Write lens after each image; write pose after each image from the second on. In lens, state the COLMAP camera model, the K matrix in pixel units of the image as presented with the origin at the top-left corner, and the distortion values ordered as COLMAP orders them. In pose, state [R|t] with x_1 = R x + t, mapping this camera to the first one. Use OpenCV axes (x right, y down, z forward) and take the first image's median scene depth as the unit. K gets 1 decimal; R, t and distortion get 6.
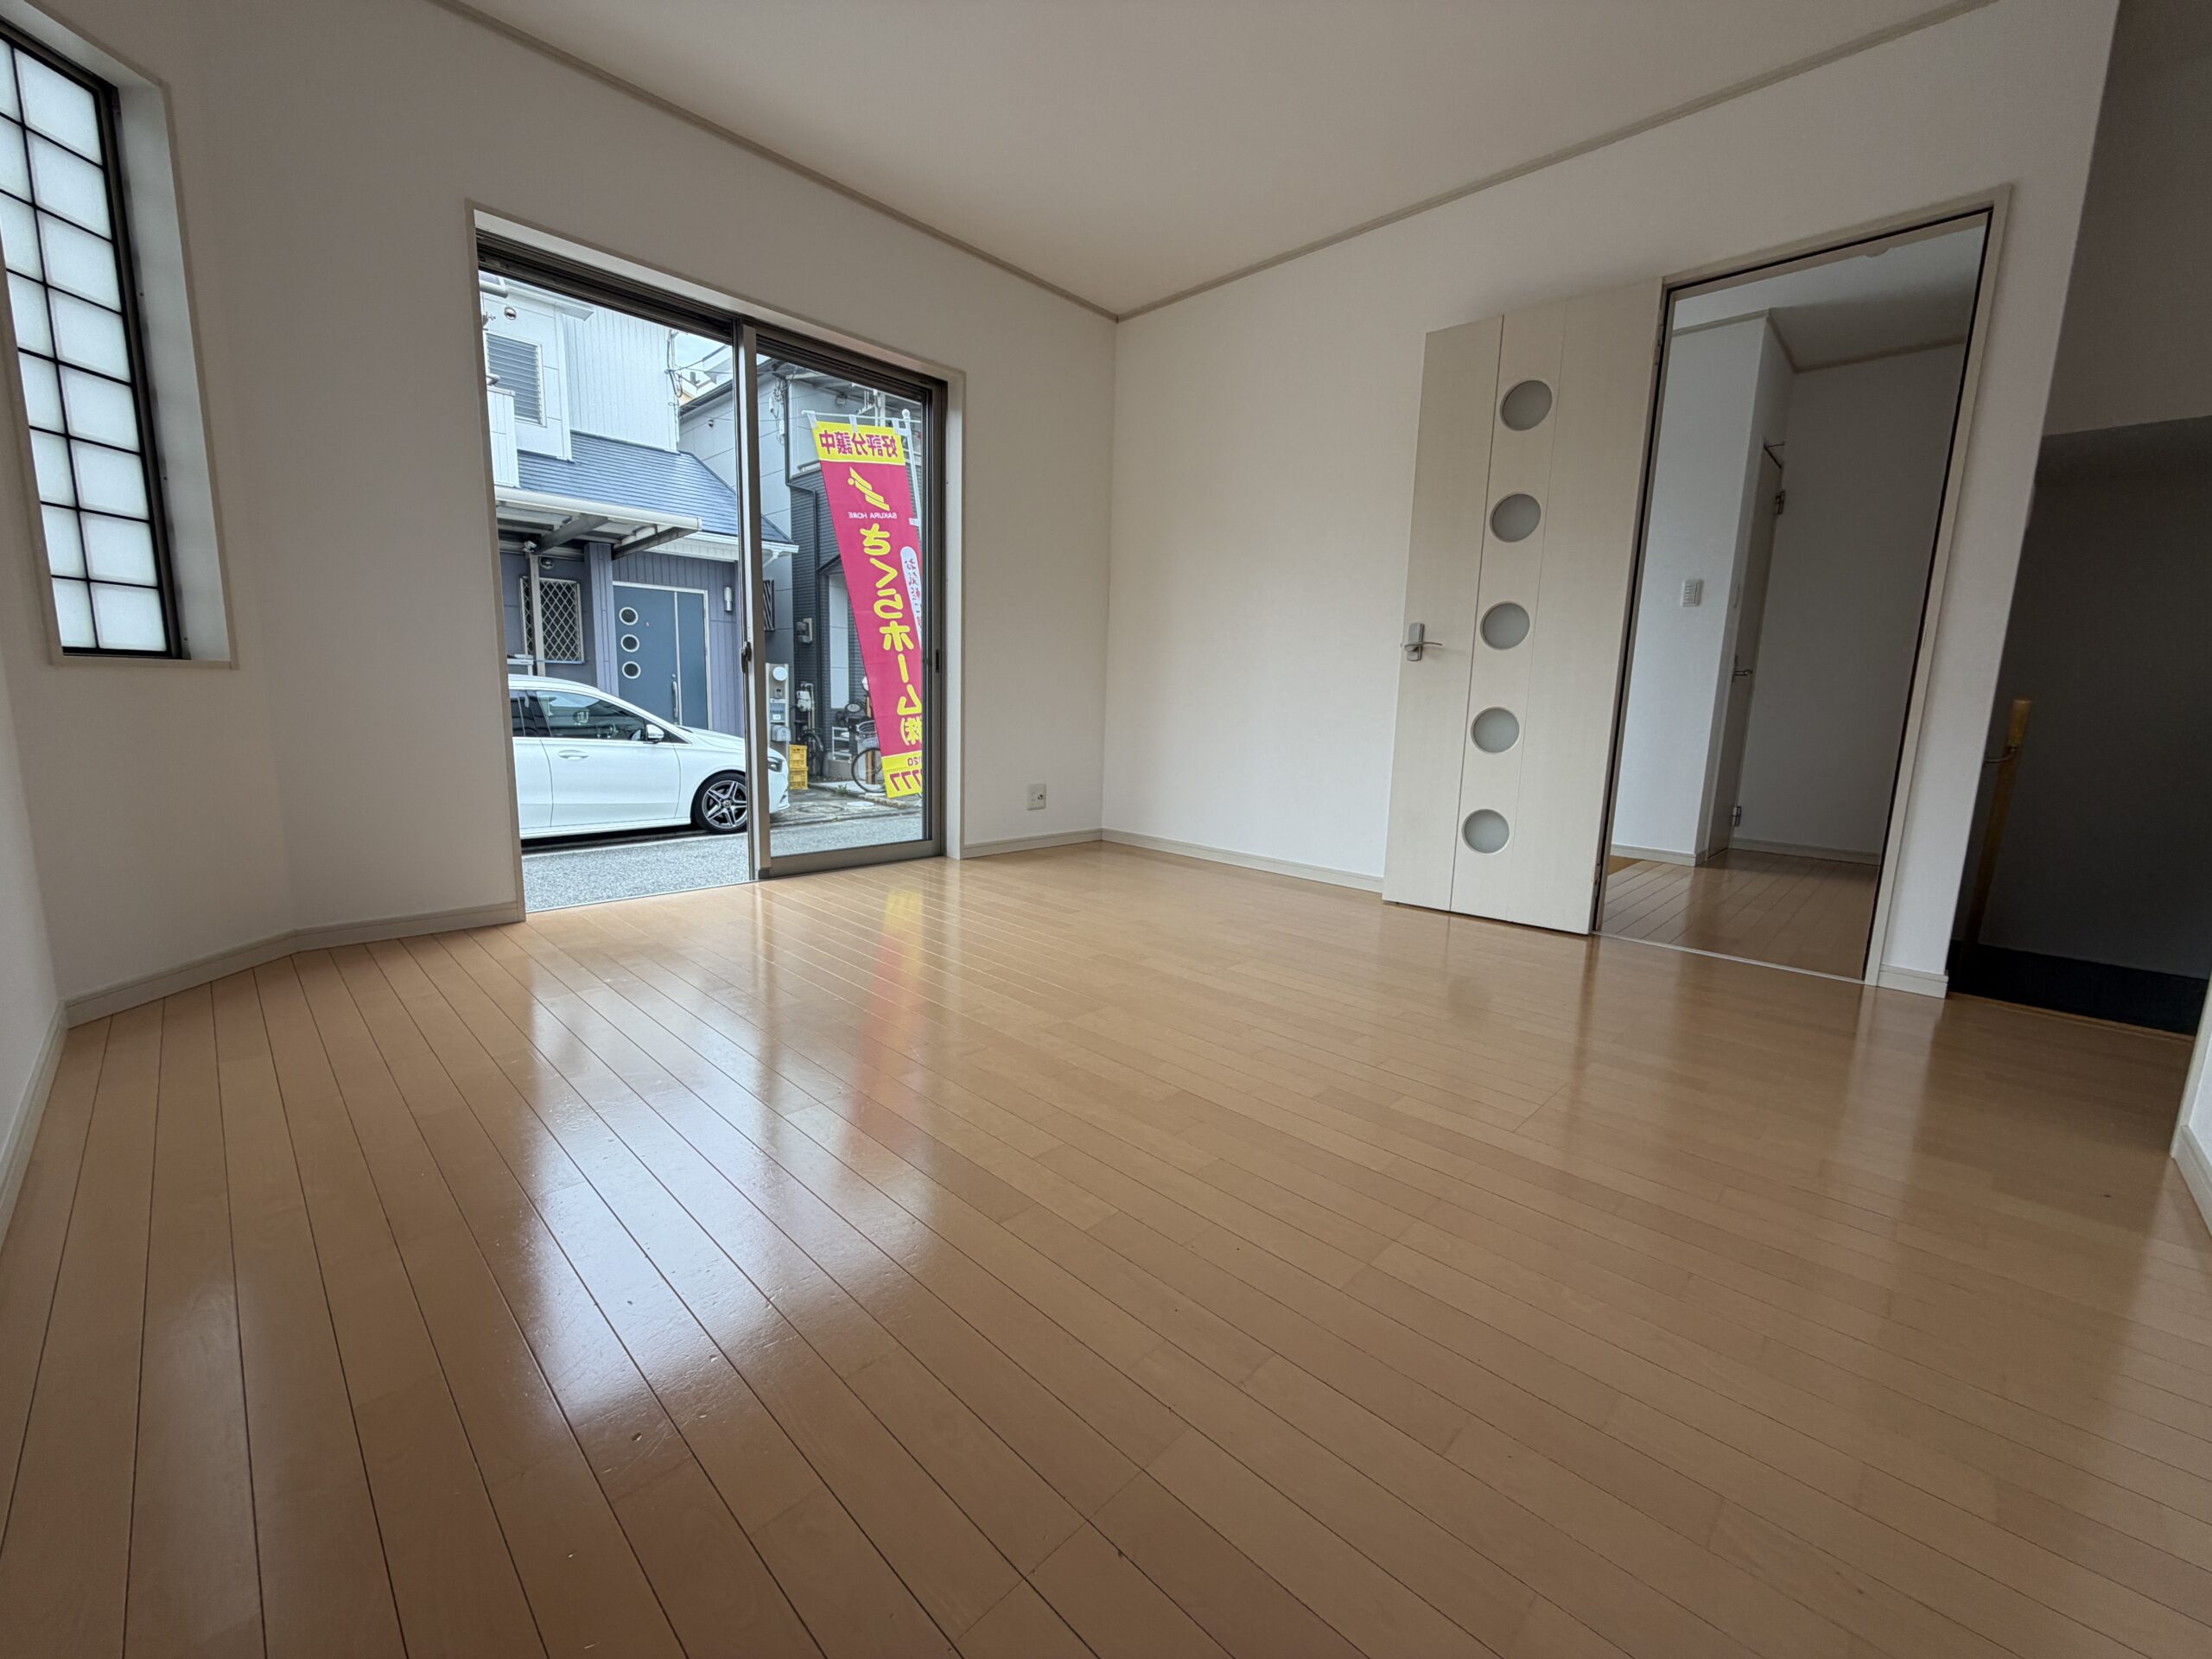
lens RADIAL K [[869.8, 0, 1106.0], [0, 869.8, 829.5], [0, 0, 1]] dist [-0.004779, -0.000179]
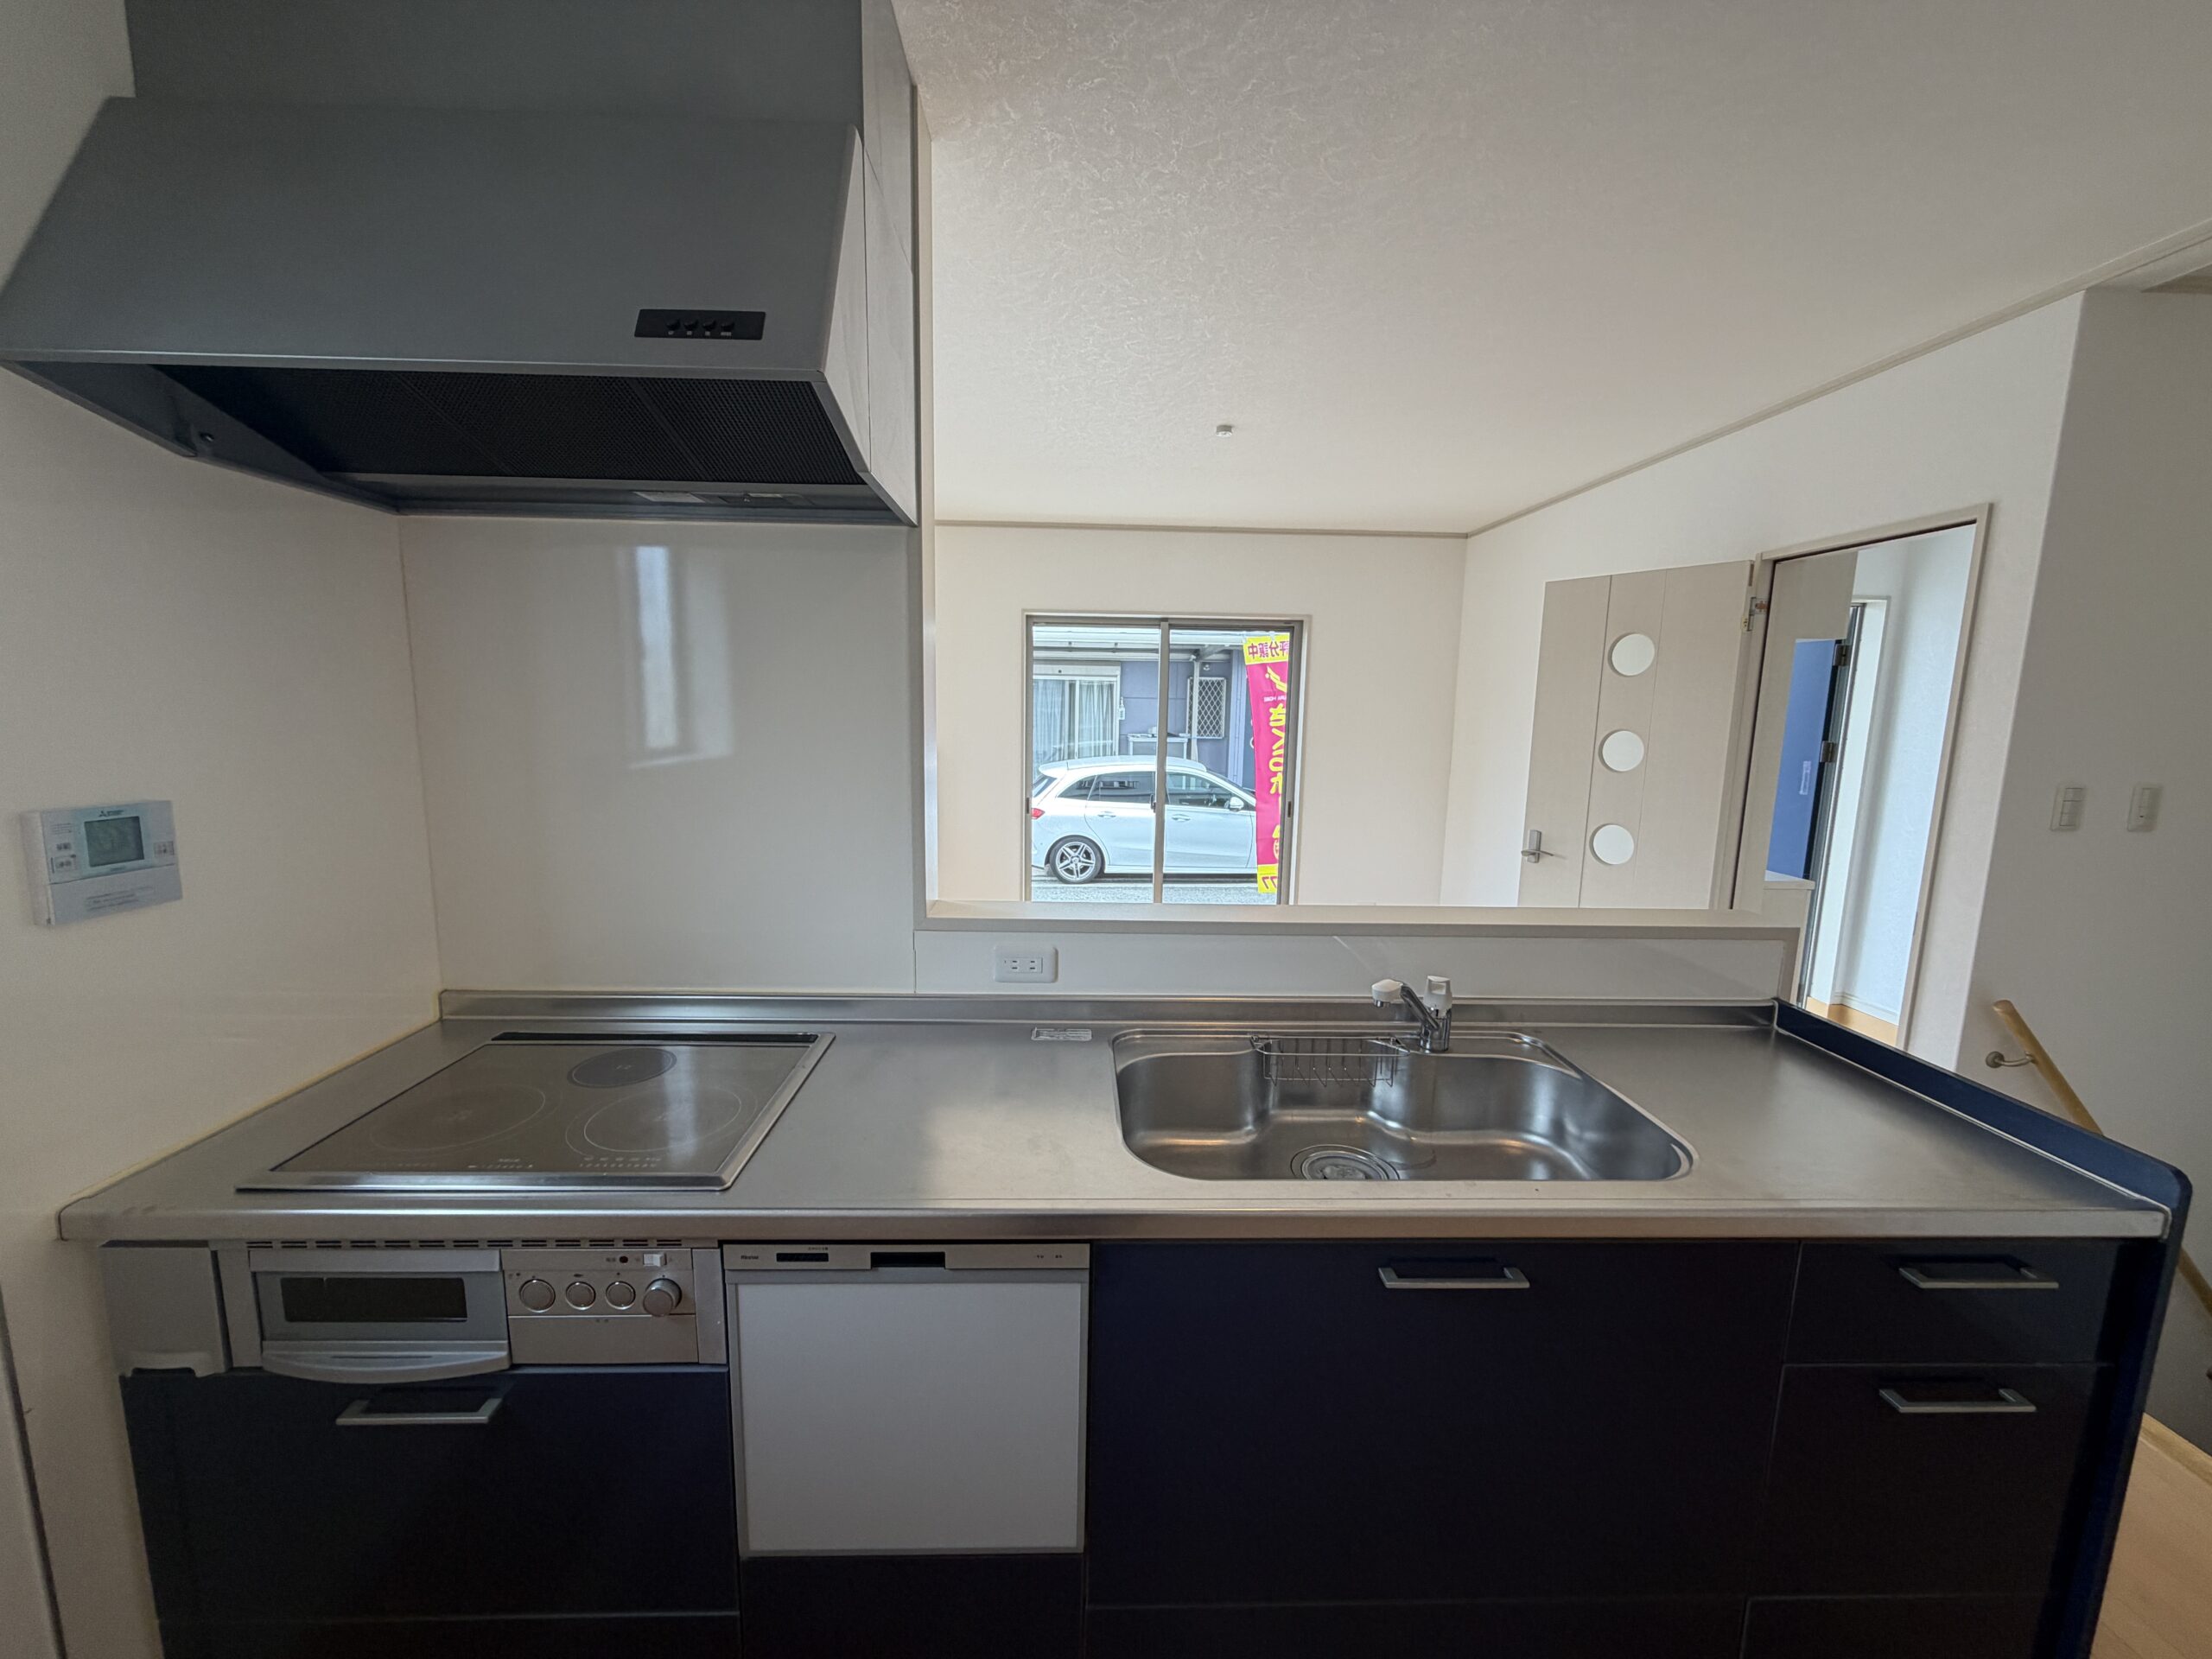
lens RADIAL K [[869.8, 0, 1106.0], [0, 869.8, 829.5], [0, 0, 1]] dist [-0.004779, -0.000179]
pose [[0.726967, 0.082654, -0.681680, 0.248030], [-0.106533, 0.994285, 0.006946, -0.060719], [0.678358, 0.067572, 0.731617, -0.106959]]
